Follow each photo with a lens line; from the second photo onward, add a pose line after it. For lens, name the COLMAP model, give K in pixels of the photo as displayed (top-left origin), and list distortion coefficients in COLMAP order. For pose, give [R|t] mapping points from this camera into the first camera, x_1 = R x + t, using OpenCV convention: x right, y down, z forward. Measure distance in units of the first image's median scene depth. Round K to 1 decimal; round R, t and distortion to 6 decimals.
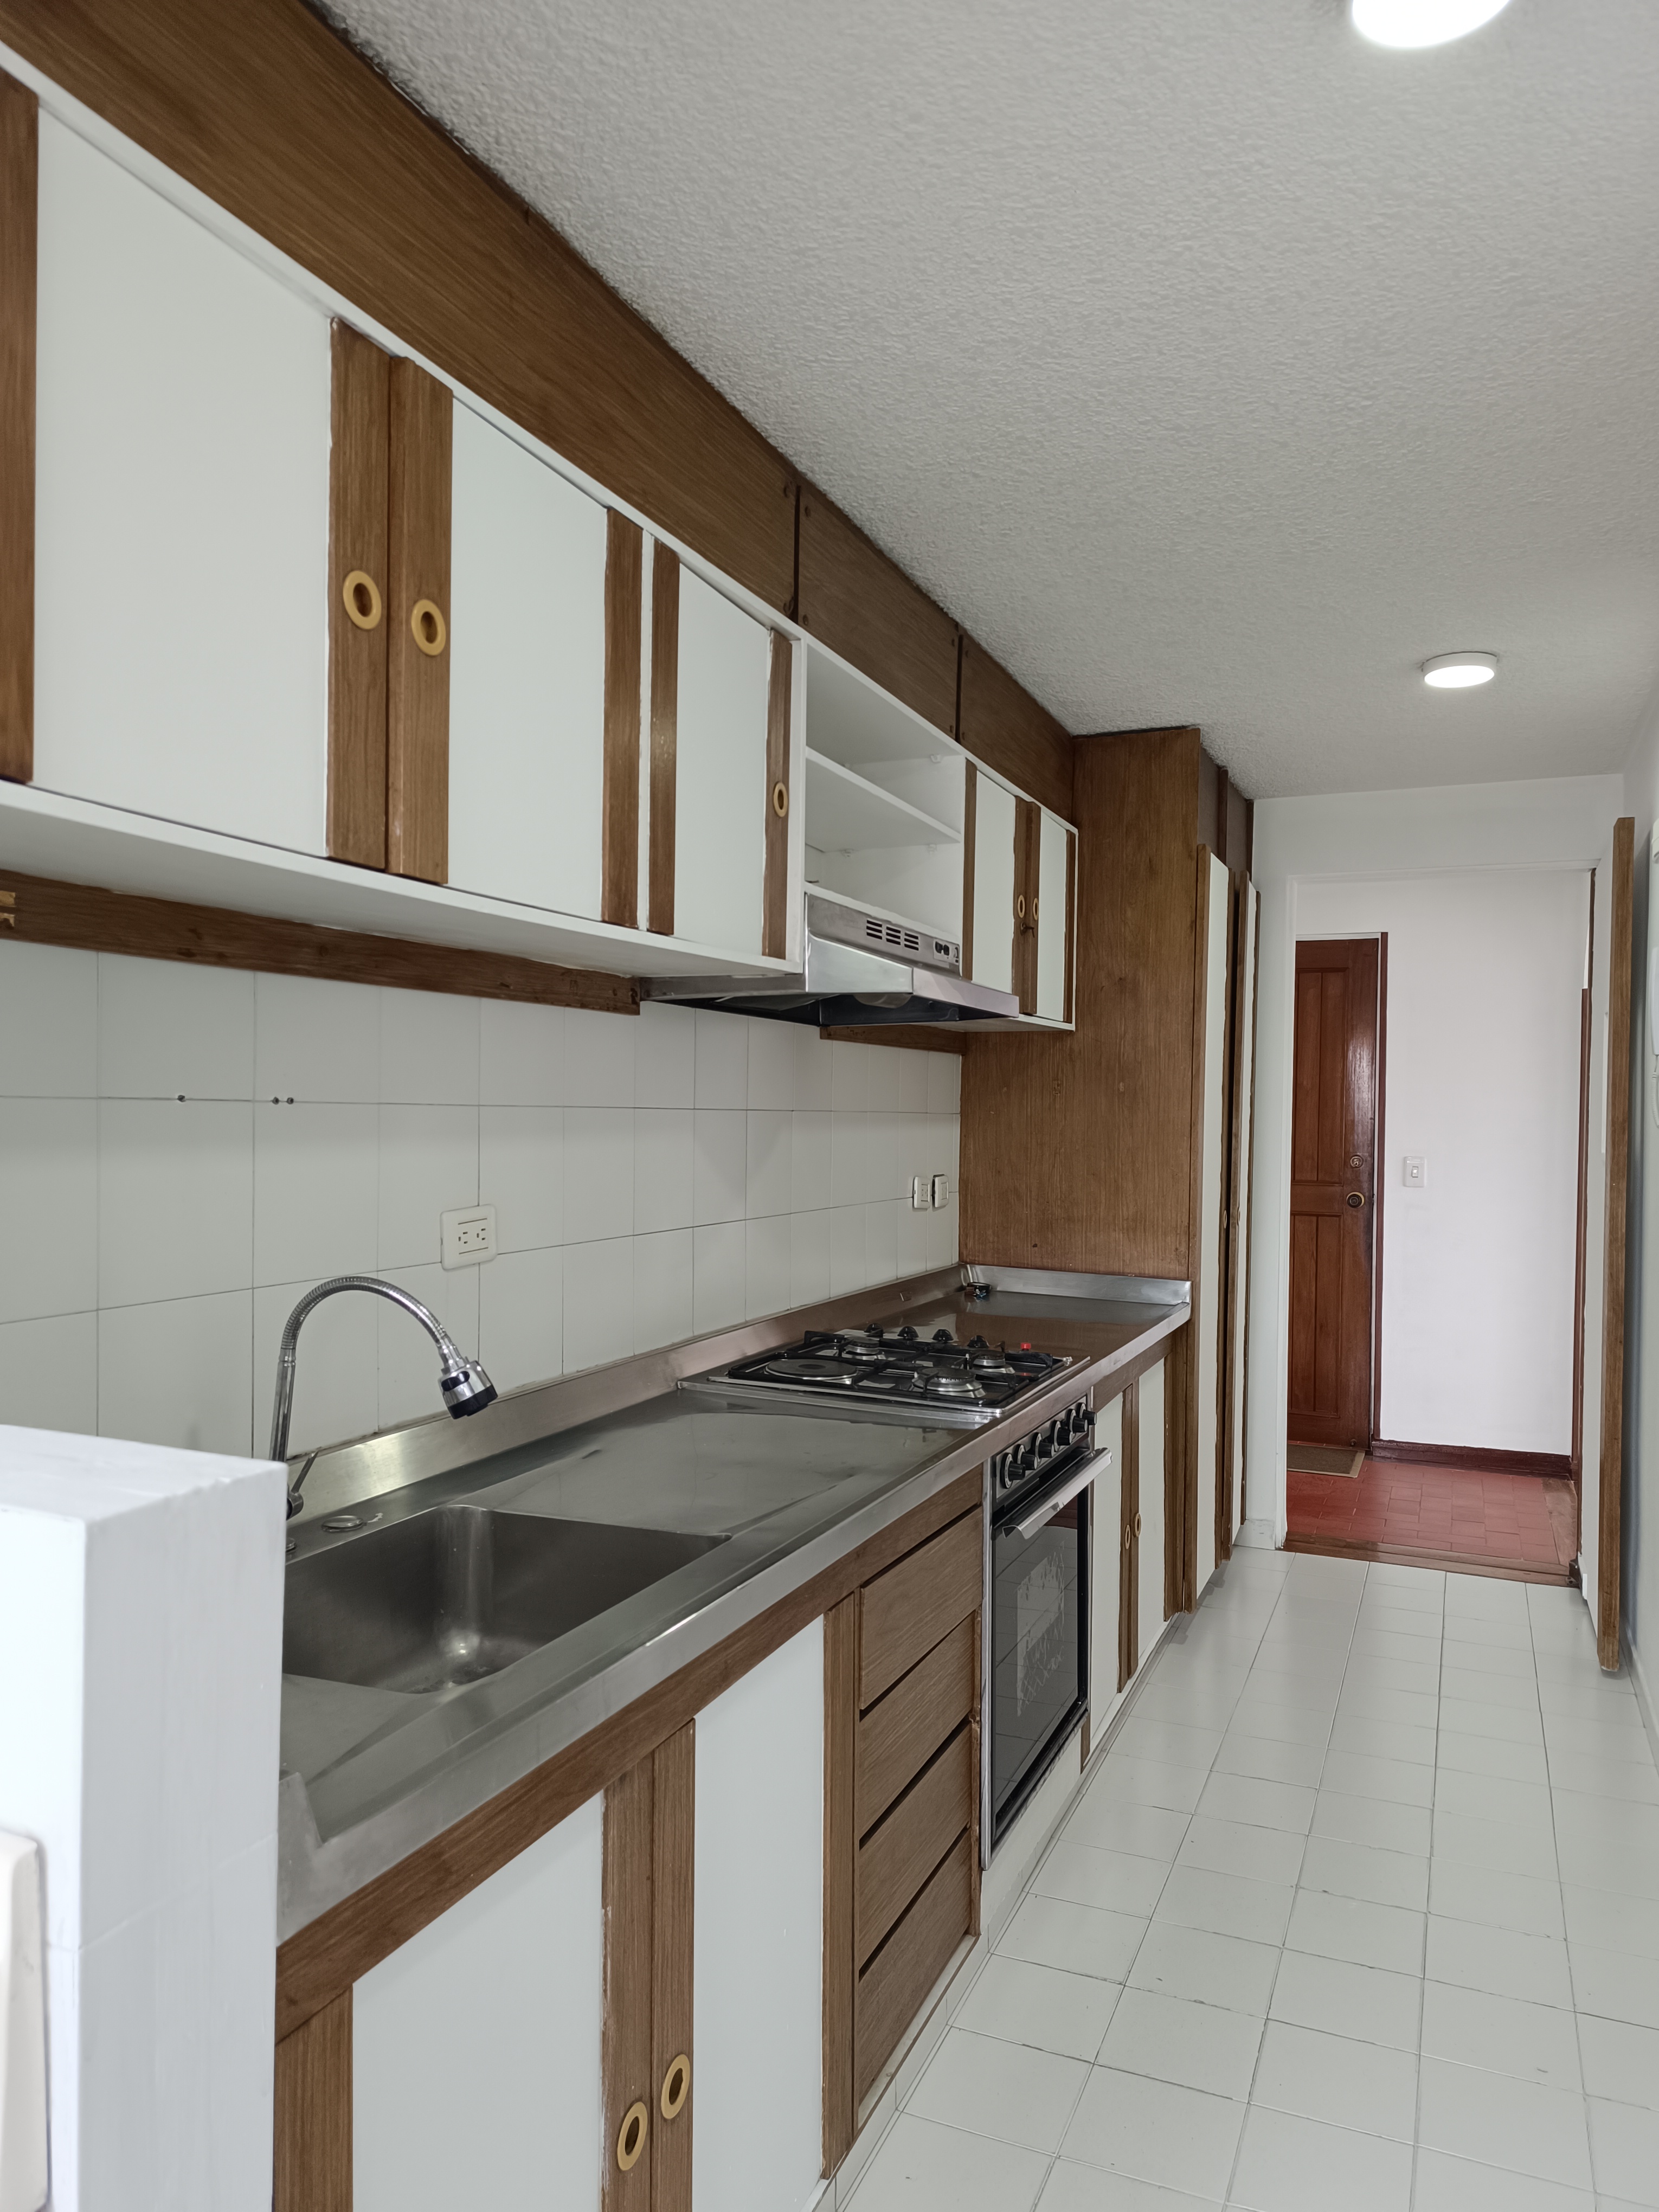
lens RADIAL K [[1487.0, 0, 827.0], [0, 1487.0, 1119.2], [0, 0, 1]] dist [0.041100, -0.047333]
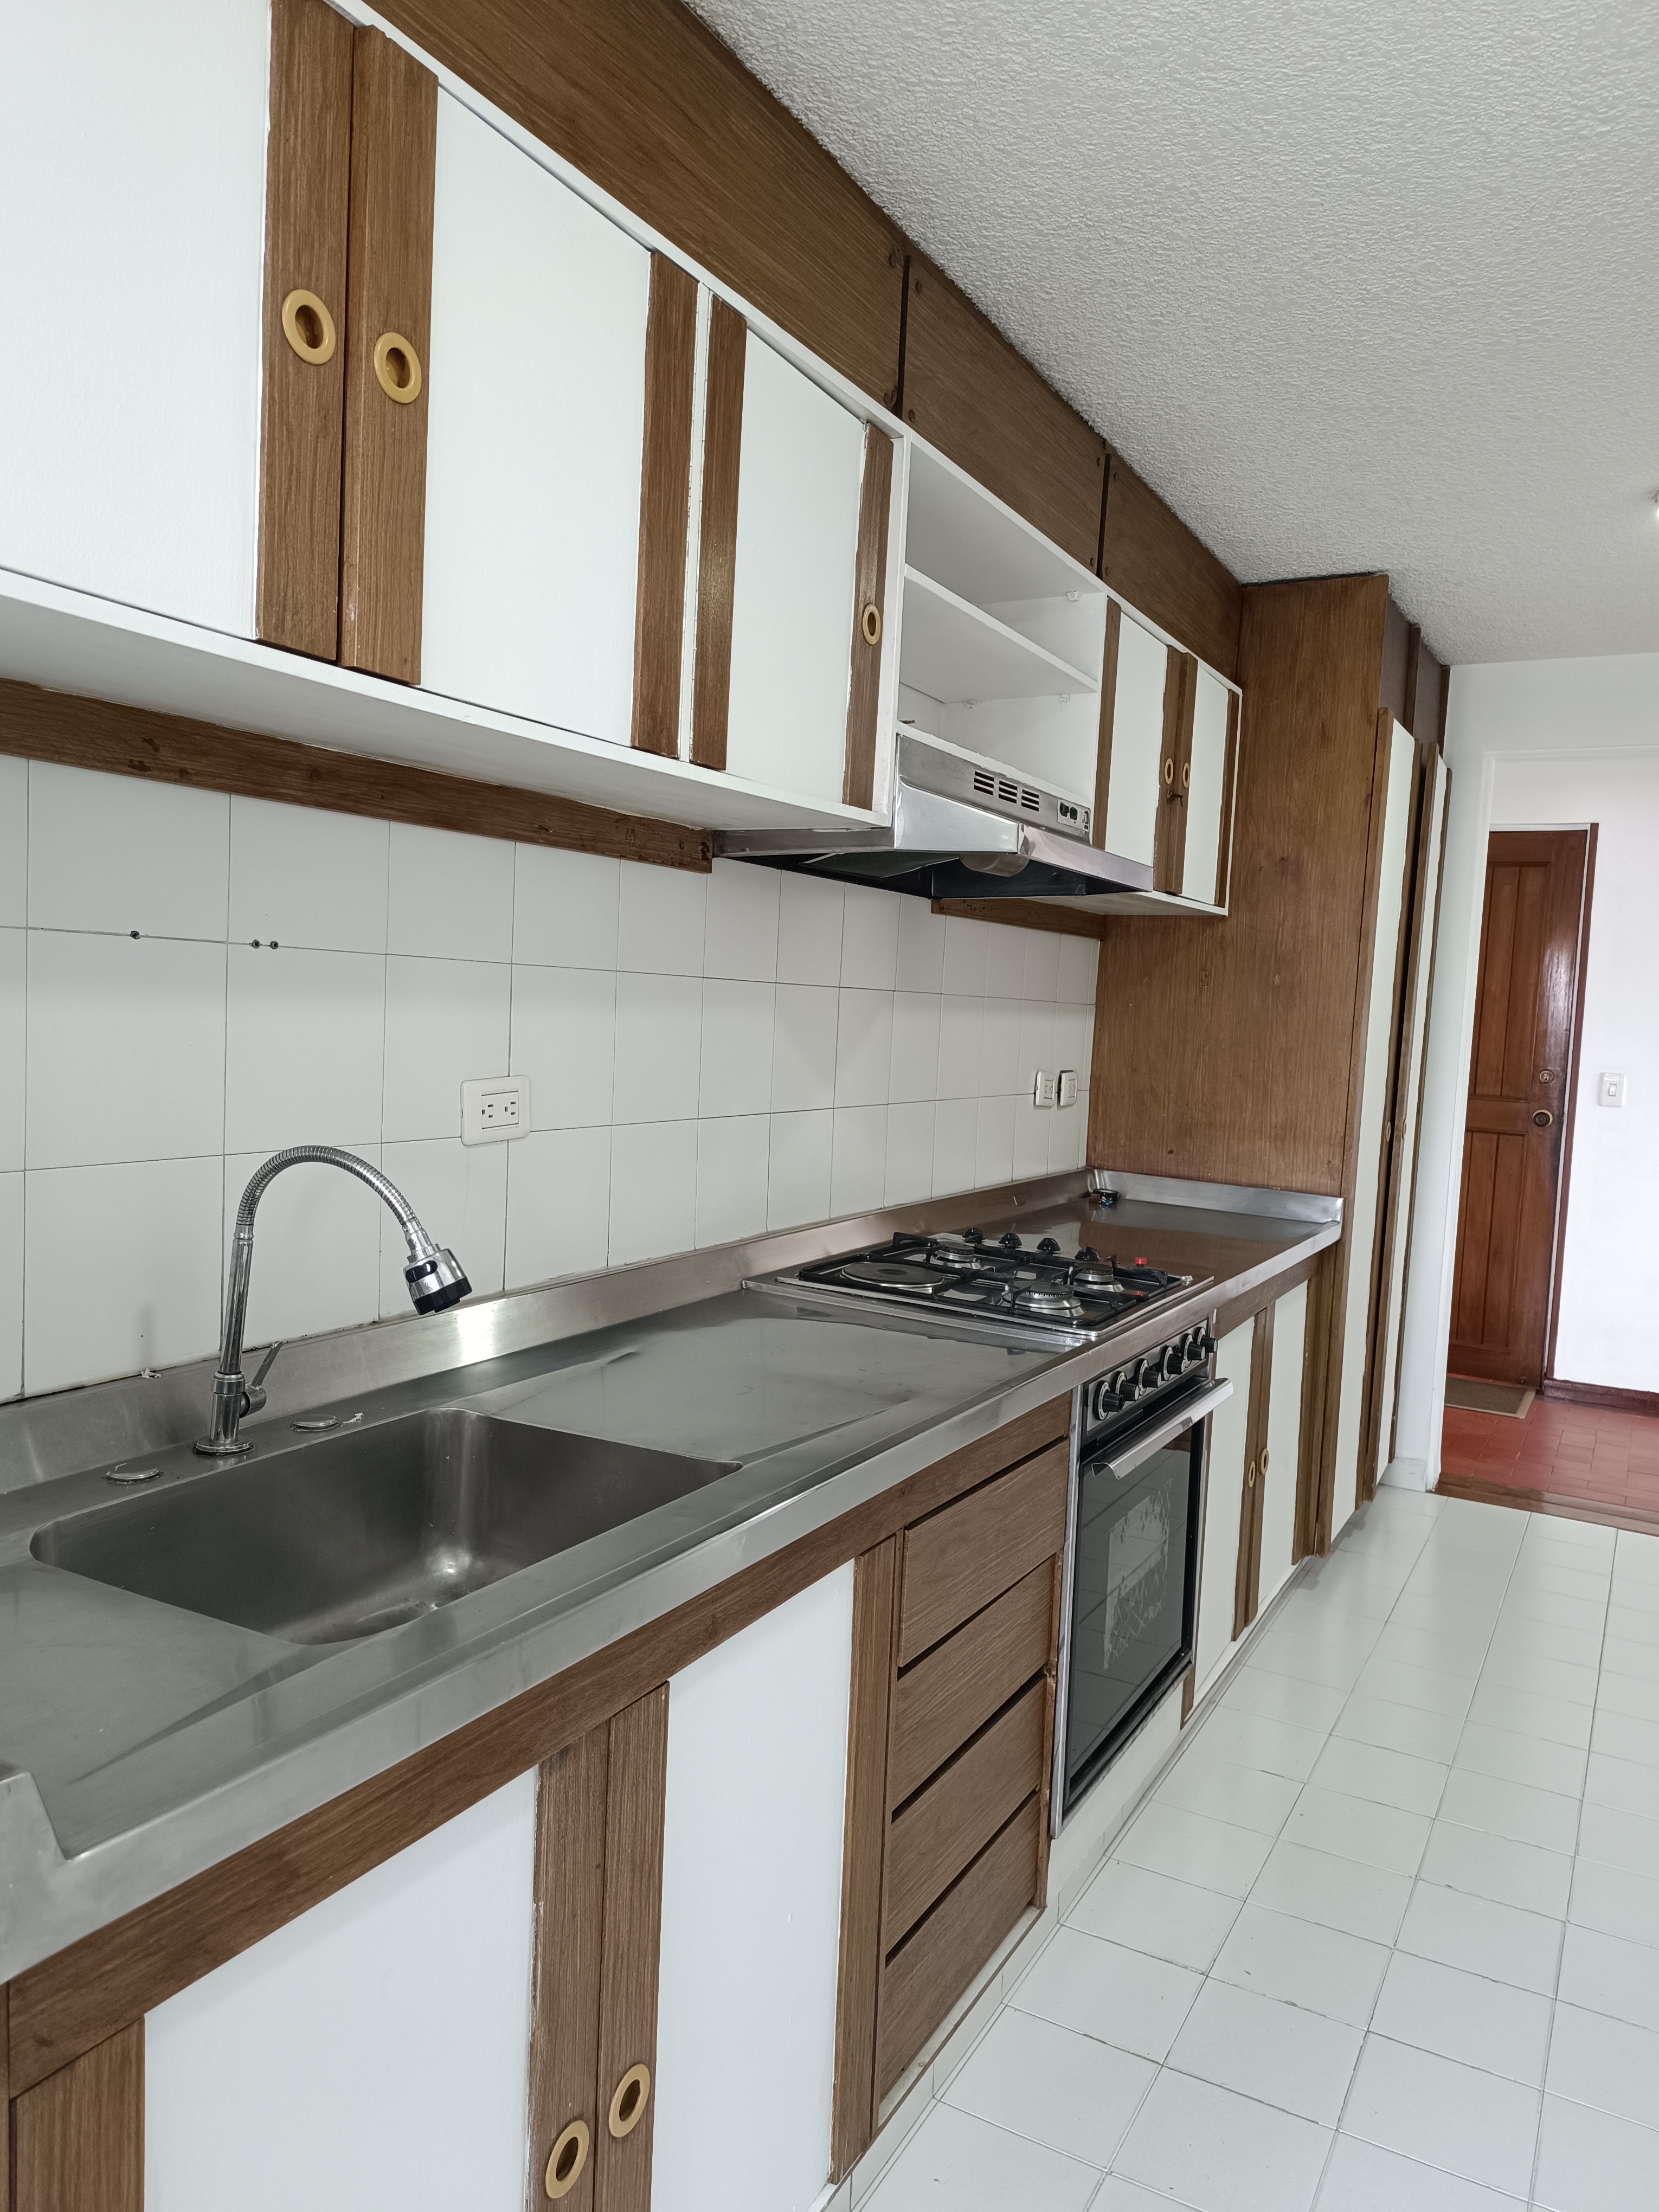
lens RADIAL K [[1530.7, 0, 817.2], [0, 1530.7, 1100.1], [0, 0, 1]] dist [0.024234, -0.028013]
pose [[0.993919, 0.039691, -0.102714, 0.041369], [-0.033703, 0.997666, 0.059393, 0.010490], [0.104832, -0.055570, 0.992936, 0.095650]]
